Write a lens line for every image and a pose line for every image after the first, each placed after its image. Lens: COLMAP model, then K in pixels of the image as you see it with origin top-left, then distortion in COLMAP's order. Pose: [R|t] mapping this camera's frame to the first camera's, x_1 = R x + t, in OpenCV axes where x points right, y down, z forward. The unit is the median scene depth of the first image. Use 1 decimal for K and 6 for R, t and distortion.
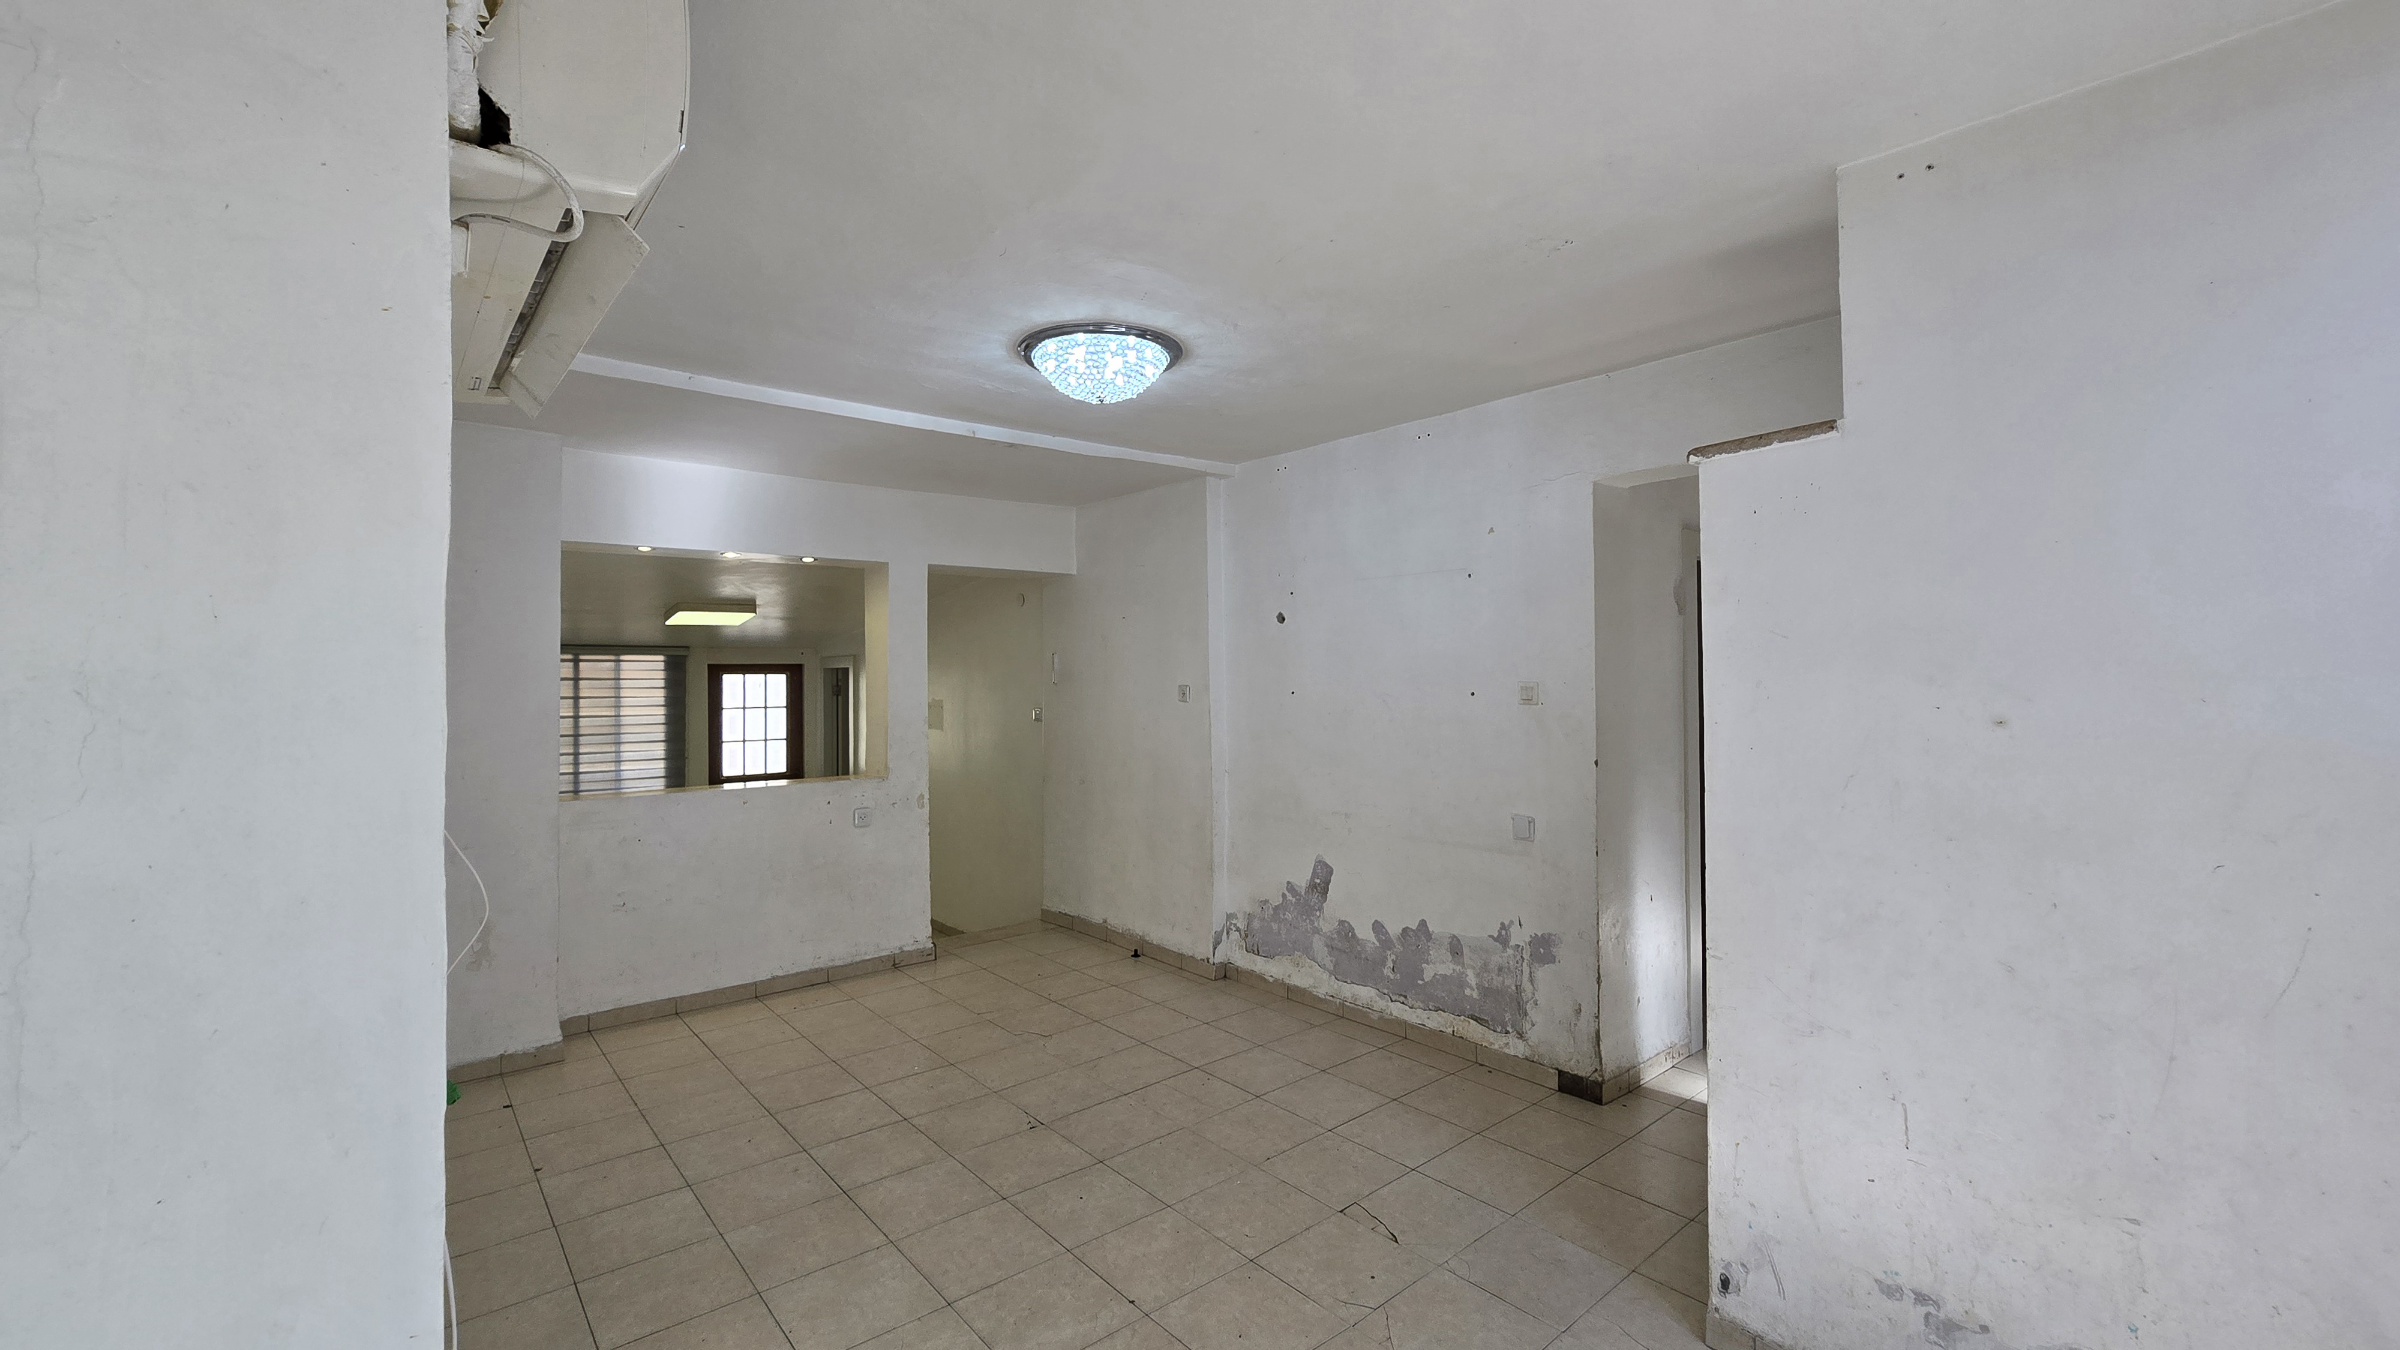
lens RADIAL K [[983.7, 0, 1196.7], [0, 983.7, 658.1], [0, 0, 1]] dist [-0.001388, 0.002808]
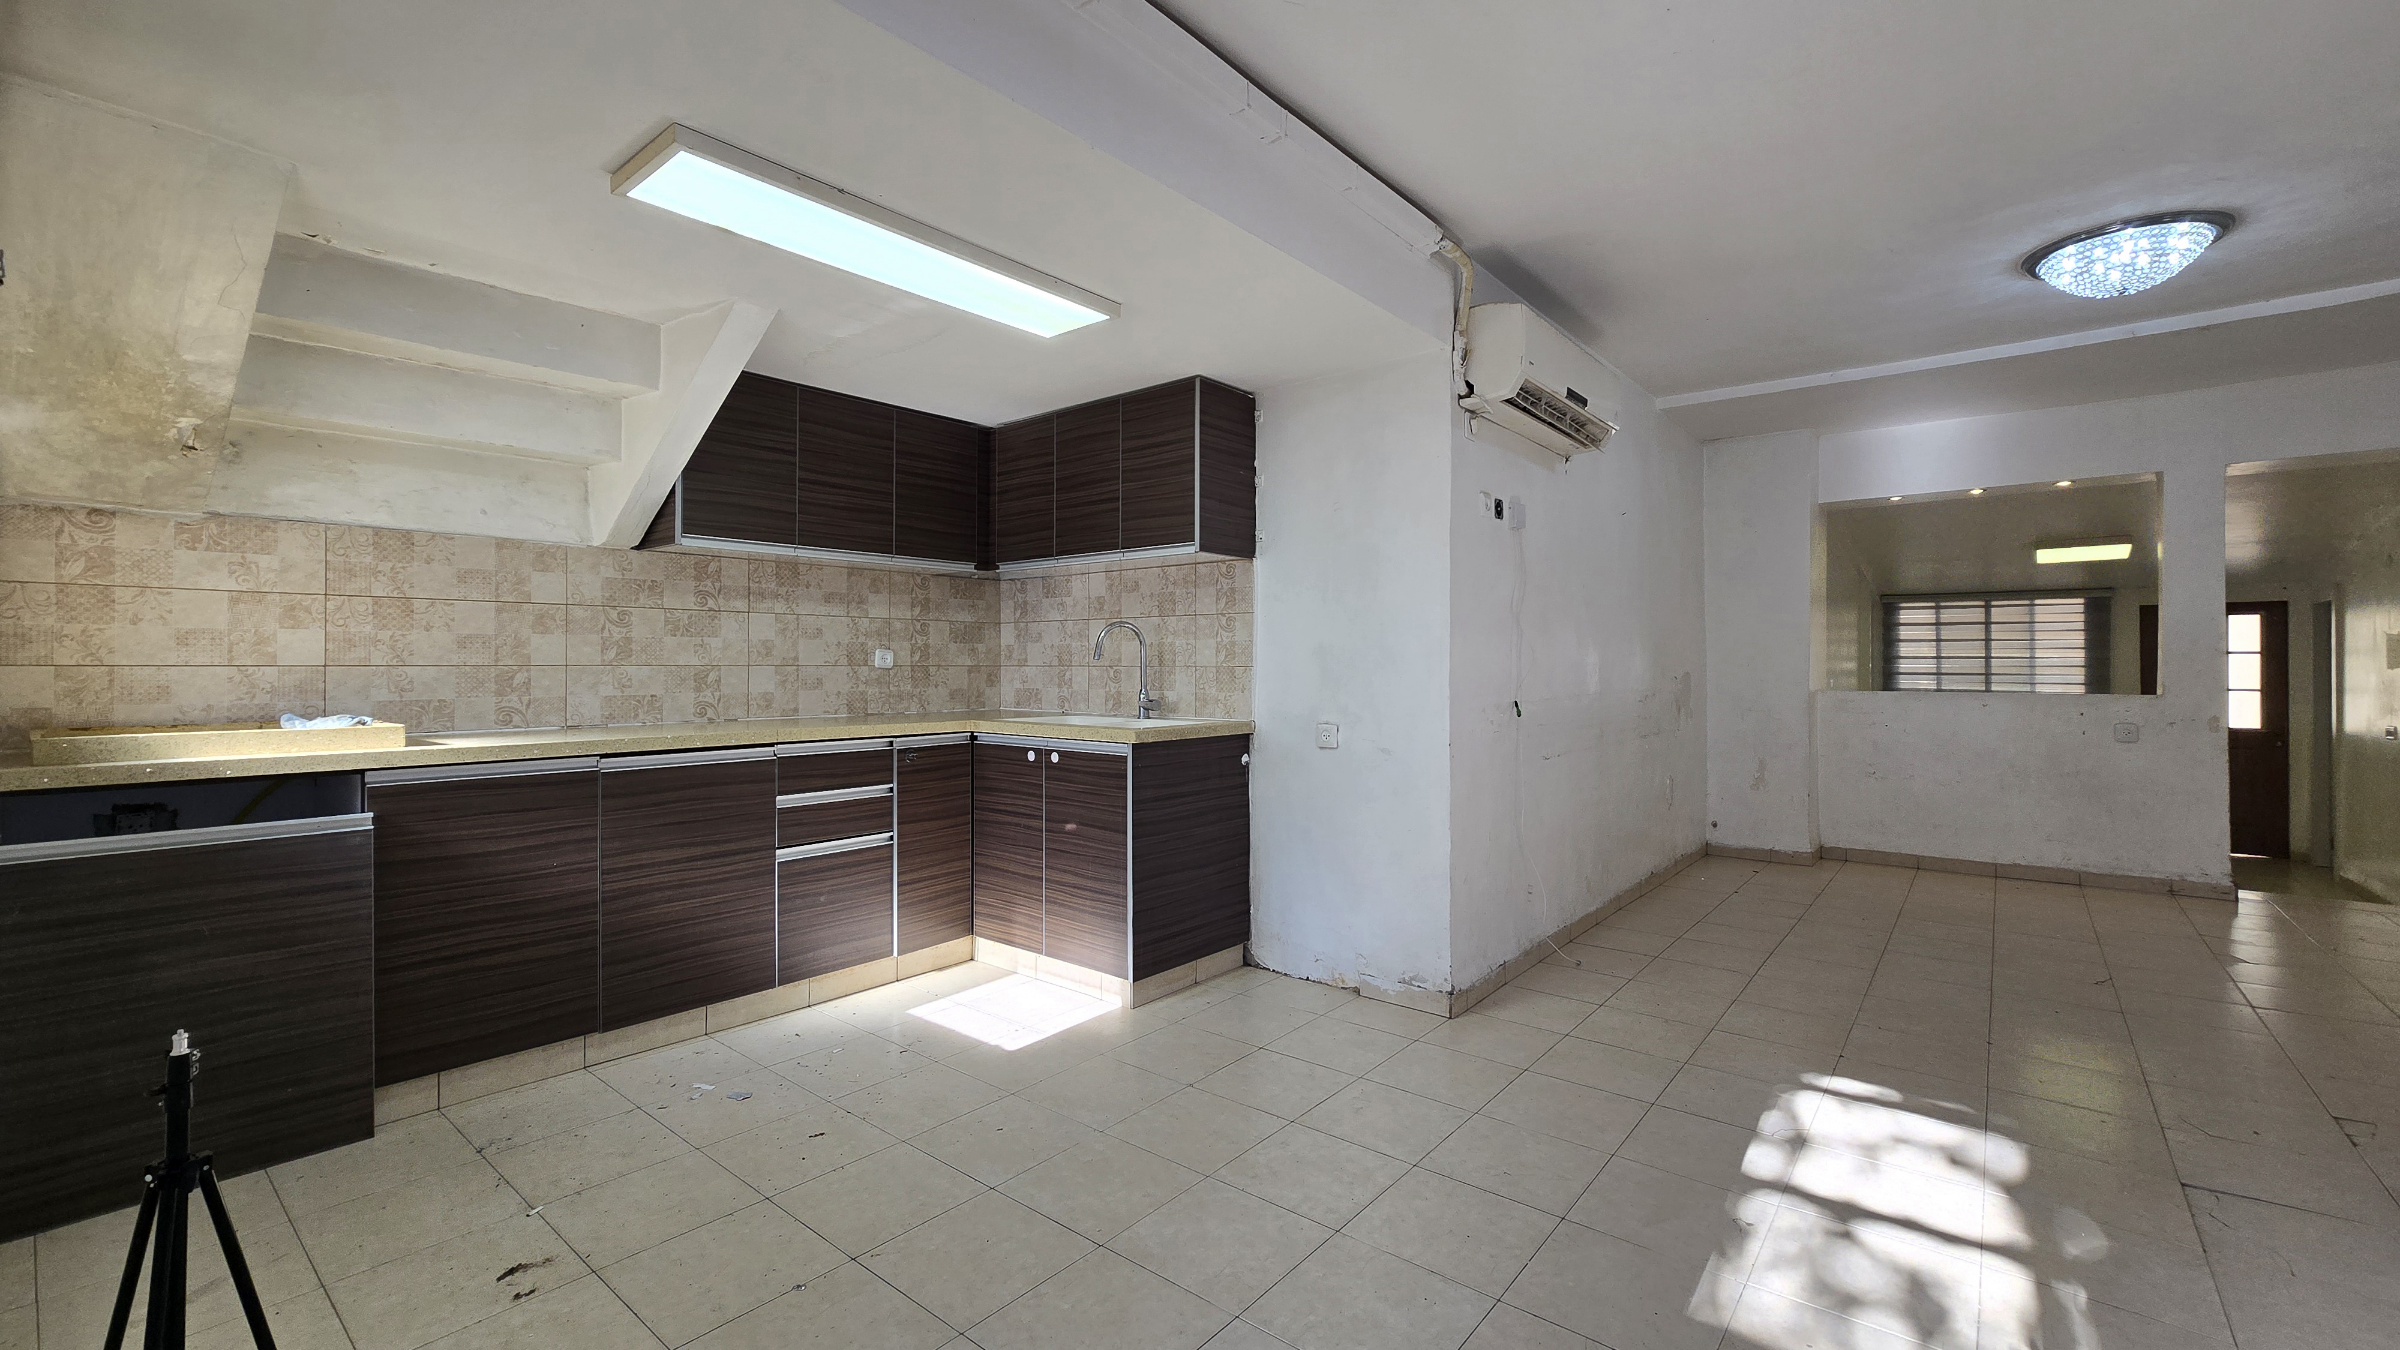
lens RADIAL K [[983.7, 0, 1196.7], [0, 983.7, 658.1], [0, 0, 1]] dist [-0.001388, 0.002808]
pose [[0.171982, 0.001538, -0.985099, 0.301263], [0.014917, 0.999880, 0.004165, 0.042606], [0.984987, -0.015411, 0.171938, -0.061755]]
